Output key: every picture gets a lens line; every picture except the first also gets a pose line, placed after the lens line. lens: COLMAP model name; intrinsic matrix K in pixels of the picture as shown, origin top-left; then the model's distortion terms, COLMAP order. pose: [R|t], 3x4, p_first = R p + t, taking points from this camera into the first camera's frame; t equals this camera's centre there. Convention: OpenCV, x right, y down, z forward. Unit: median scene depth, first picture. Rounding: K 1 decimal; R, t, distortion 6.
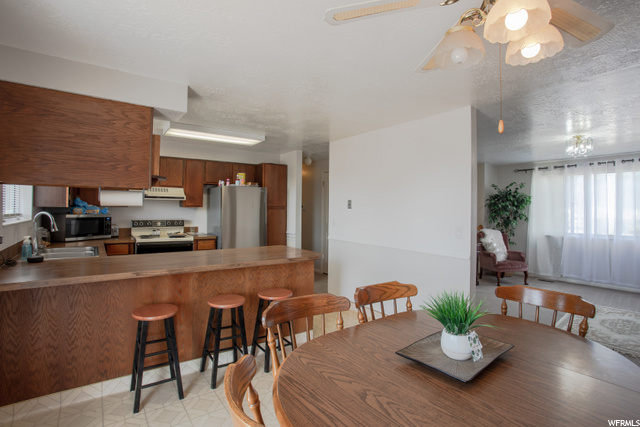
lens RADIAL K [[311.0, 0, 319.1], [0, 311.0, 207.1], [0, 0, 1]] dist [-0.058324, 0.020733]
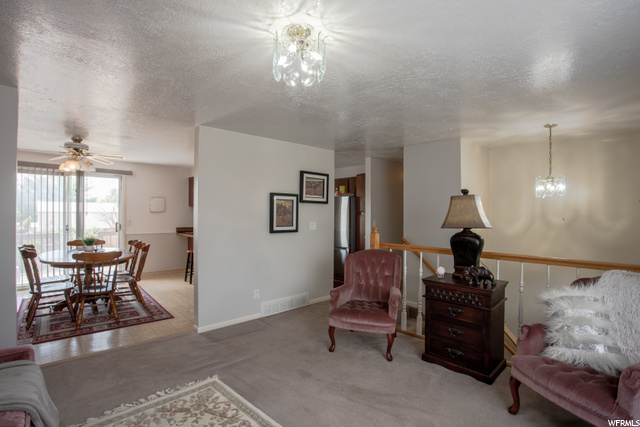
lens RADIAL K [[306.6, 0, 308.8], [0, 306.6, 216.6], [0, 0, 1]] dist [-0.042239, 0.000414]
pose [[0.082564, 0.001615, -0.996584, 0.907070], [-0.000102, 0.999999, 0.001612, 0.013431], [0.996586, -0.000031, 0.082564, 0.714729]]
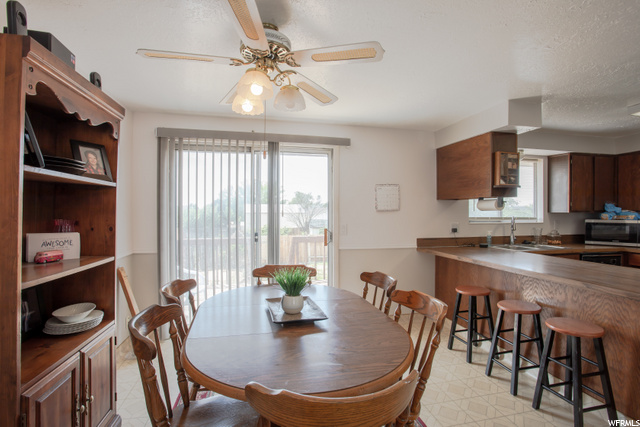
lens RADIAL K [[310.4, 0, 317.7], [0, 310.4, 214.1], [0, 0, 1]] dist [-0.084511, 0.035016]
pose [[-0.413889, -0.007156, -0.910299, 0.374082], [-0.001180, 0.999972, -0.007324, 0.009792], [0.910327, -0.001957, -0.413886, 0.371247]]
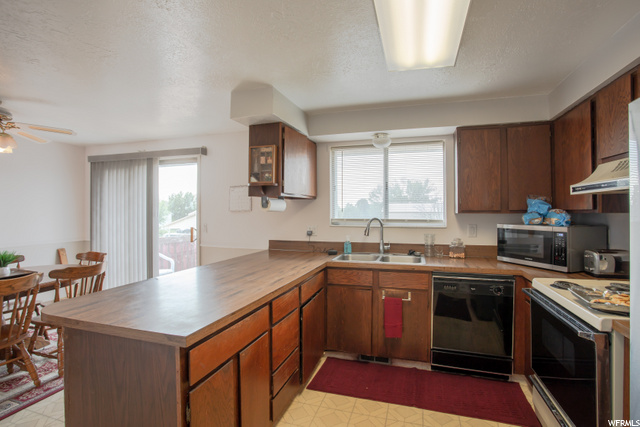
lens RADIAL K [[310.4, 0, 317.7], [0, 310.4, 214.1], [0, 0, 1]] dist [-0.084511, 0.035016]
pose [[-0.807509, -0.006372, -0.589820, -0.032934], [-0.004966, 0.999980, -0.004003, 0.004586], [0.589834, -0.000303, -0.807525, 0.894246]]
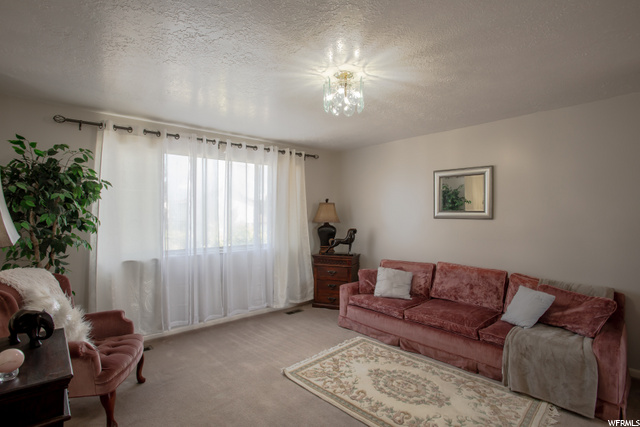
lens RADIAL K [[310.4, 0, 317.7], [0, 310.4, 214.1], [0, 0, 1]] dist [-0.084511, 0.035016]
pose [[-0.102456, -0.005793, 0.994721, 0.232122], [-0.008577, 0.999951, 0.004940, 0.009673], [-0.994701, -0.008026, -0.102500, 0.790355]]
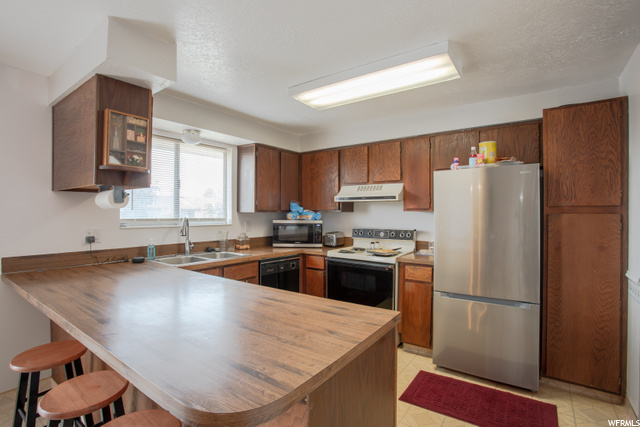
lens RADIAL K [[310.4, 0, 317.7], [0, 310.4, 214.1], [0, 0, 1]] dist [-0.084511, 0.035016]
pose [[0.305530, -0.007967, -0.952149, 0.126744], [0.006064, 0.999961, -0.006421, 0.008714], [0.952163, -0.003812, 0.305567, 0.552478]]
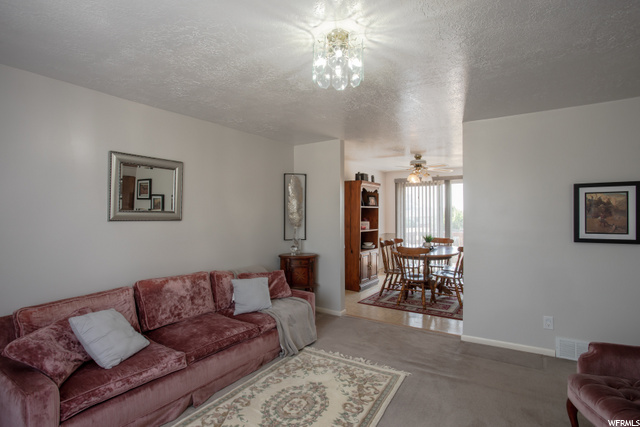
lens RADIAL K [[310.4, 0, 317.7], [0, 310.4, 214.1], [0, 0, 1]] dist [-0.084511, 0.035016]
pose [[-0.940280, -0.006487, -0.340340, 0.742284], [-0.002189, 0.999913, -0.013010, 0.014842], [0.340394, -0.011487, -0.940213, 0.992811]]
